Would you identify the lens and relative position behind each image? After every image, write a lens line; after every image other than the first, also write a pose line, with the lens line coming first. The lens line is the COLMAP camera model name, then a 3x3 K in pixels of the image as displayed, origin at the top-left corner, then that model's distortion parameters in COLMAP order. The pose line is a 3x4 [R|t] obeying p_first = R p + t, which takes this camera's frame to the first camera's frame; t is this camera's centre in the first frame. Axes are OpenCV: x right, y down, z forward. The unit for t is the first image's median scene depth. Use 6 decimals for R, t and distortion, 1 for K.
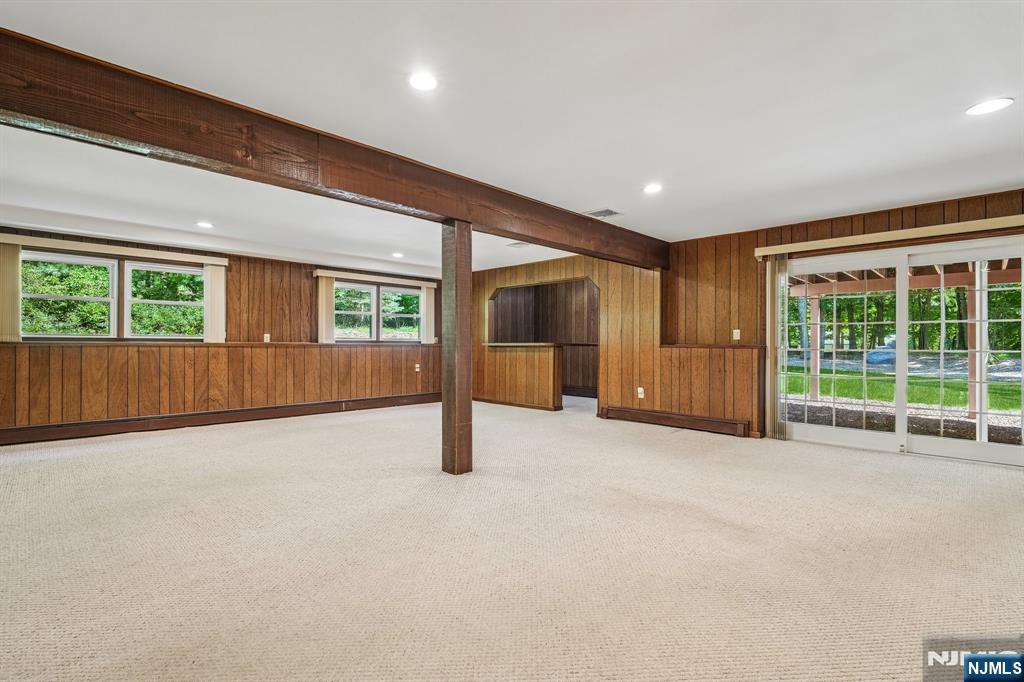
lens RADIAL K [[481.0, 0, 512.0], [0, 481.0, 341.0], [0, 0, 1]] dist [0.000723, -0.000009]
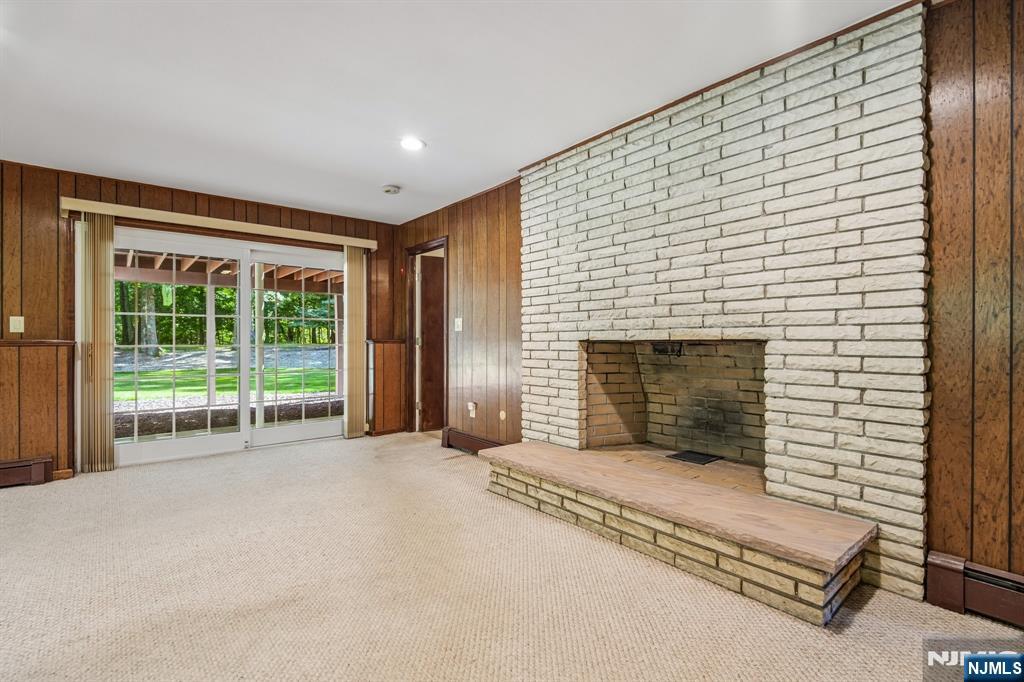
lens RADIAL K [[476.4, 0, 512.0], [0, 476.4, 341.0], [0, 0, 1]] dist [-0.004930, -0.000490]
pose [[0.097323, -0.007814, 0.995222, -0.075818], [-0.005042, 0.999952, 0.008344, -0.000214], [-0.995240, -0.005830, 0.097279, 0.255167]]
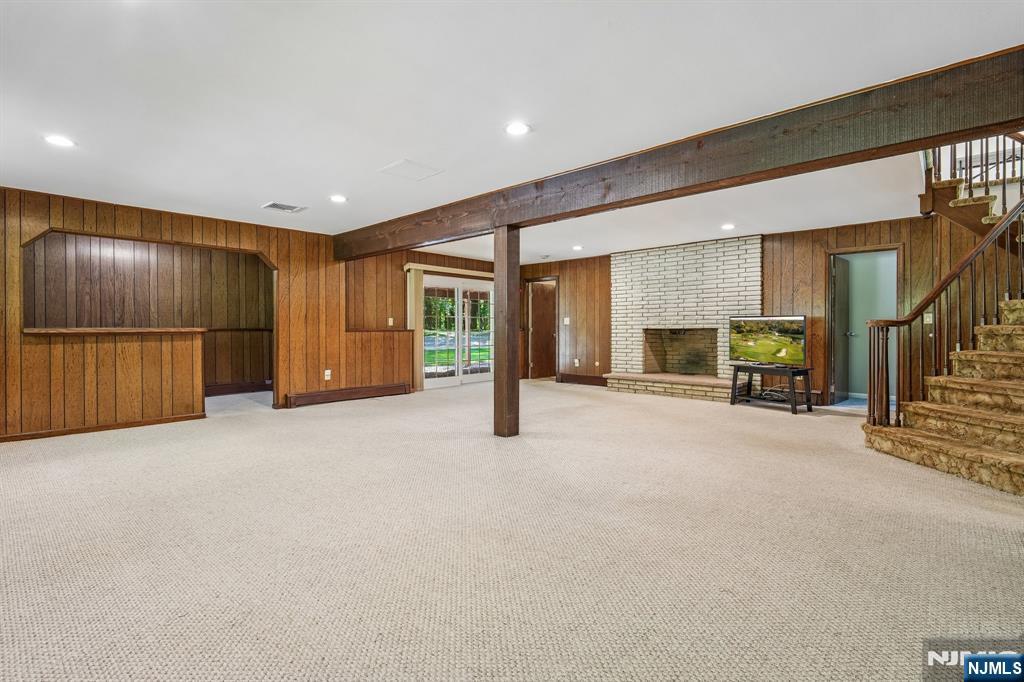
lens RADIAL K [[480.4, 0, 512.4], [0, 480.4, 334.2], [0, 0, 1]] dist [0.000952, -0.000178]
pose [[-0.045649, -0.015662, 0.998835, -0.786414], [-0.004836, 0.999869, 0.015457, -0.000716], [-0.998946, -0.004125, -0.045719, 0.623142]]
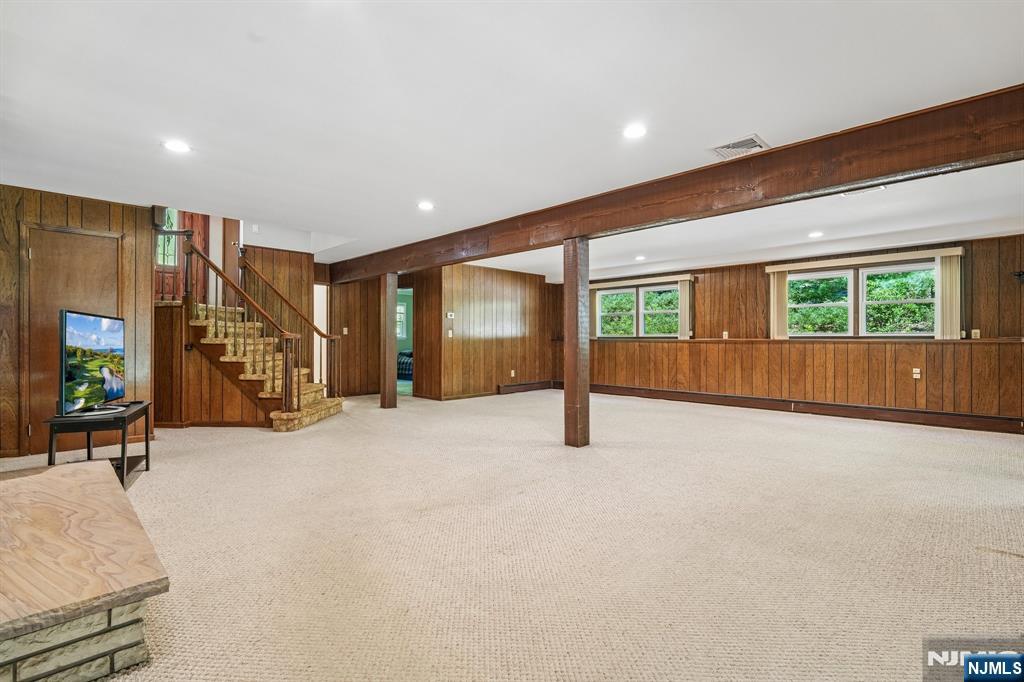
lens RADIAL K [[480.4, 0, 512.4], [0, 480.4, 334.2], [0, 0, 1]] dist [0.000952, -0.000178]
pose [[-0.012396, -0.016477, -0.999787, 0.652747], [0.005470, 0.999848, -0.016546, 0.007661], [0.999908, -0.005674, -0.012304, 0.510693]]
